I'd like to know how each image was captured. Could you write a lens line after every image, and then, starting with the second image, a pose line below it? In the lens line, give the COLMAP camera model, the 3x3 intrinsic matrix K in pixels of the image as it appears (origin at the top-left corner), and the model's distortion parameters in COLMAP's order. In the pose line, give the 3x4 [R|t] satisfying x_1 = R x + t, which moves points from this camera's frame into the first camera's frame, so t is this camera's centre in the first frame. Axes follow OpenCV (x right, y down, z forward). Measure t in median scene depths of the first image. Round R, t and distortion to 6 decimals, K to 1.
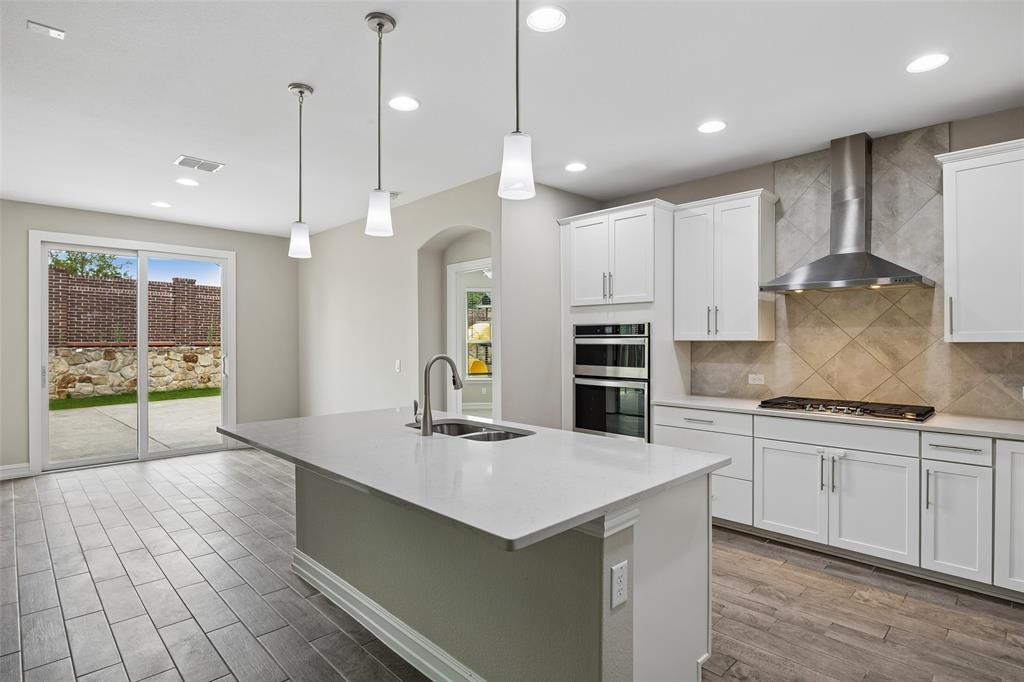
lens RADIAL K [[523.4, 0, 515.0], [0, 523.4, 342.0], [0, 0, 1]] dist [-0.006847, -0.000929]
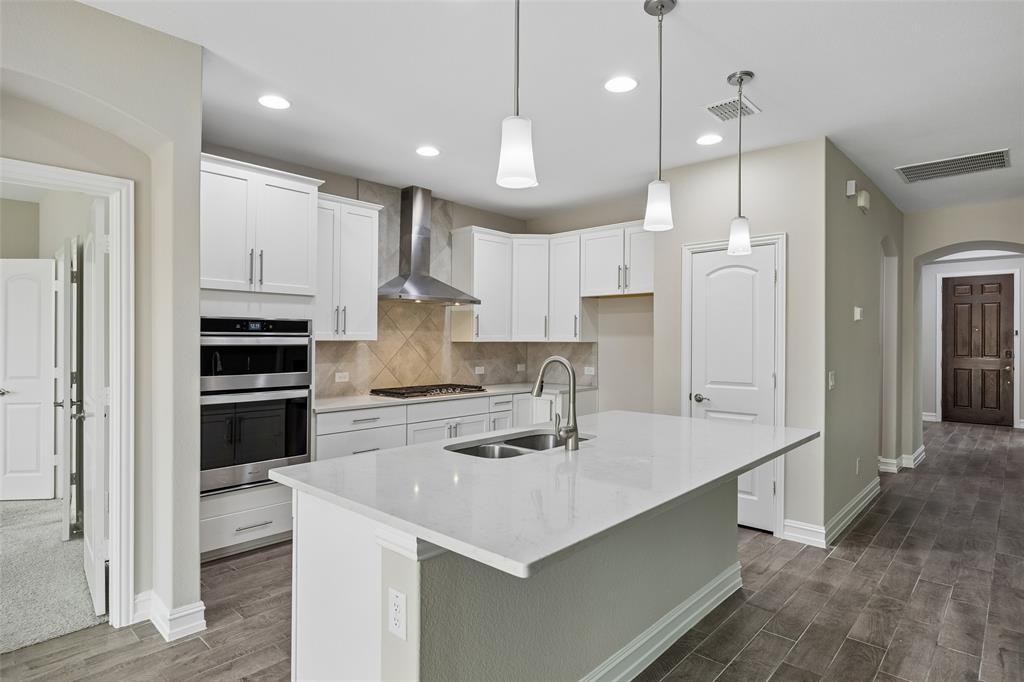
lens RADIAL K [[550.2, 0, 516.3], [0, 550.2, 342.5], [0, 0, 1]] dist [-0.003030, -0.000135]
pose [[-0.050327, -0.001444, 0.998732, -0.235695], [0.001107, 0.999998, 0.001502, -0.000043], [-0.998732, 0.001181, -0.050325, 0.249412]]
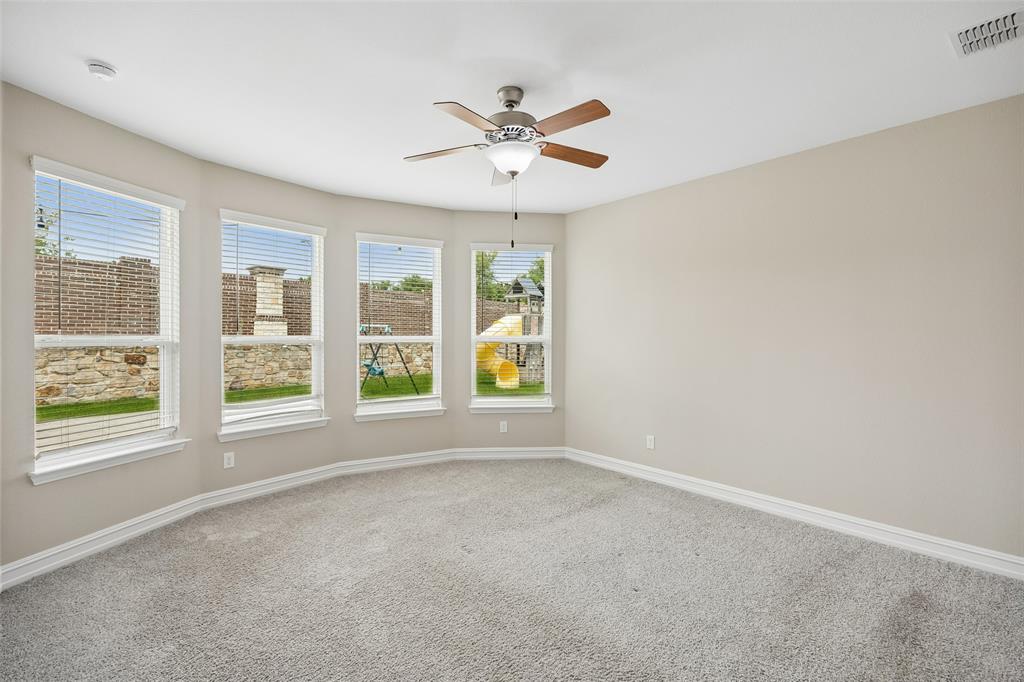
lens RADIAL K [[466.9, 0, 514.8], [0, 466.9, 336.7], [0, 0, 1]] dist [-0.017185, 0.000506]
pose [[0.997487, 0.001532, -0.070838, -0.012010], [-0.001923, 0.999983, -0.005444, 0.000782], [0.070828, 0.005567, 0.997473, 0.432606]]
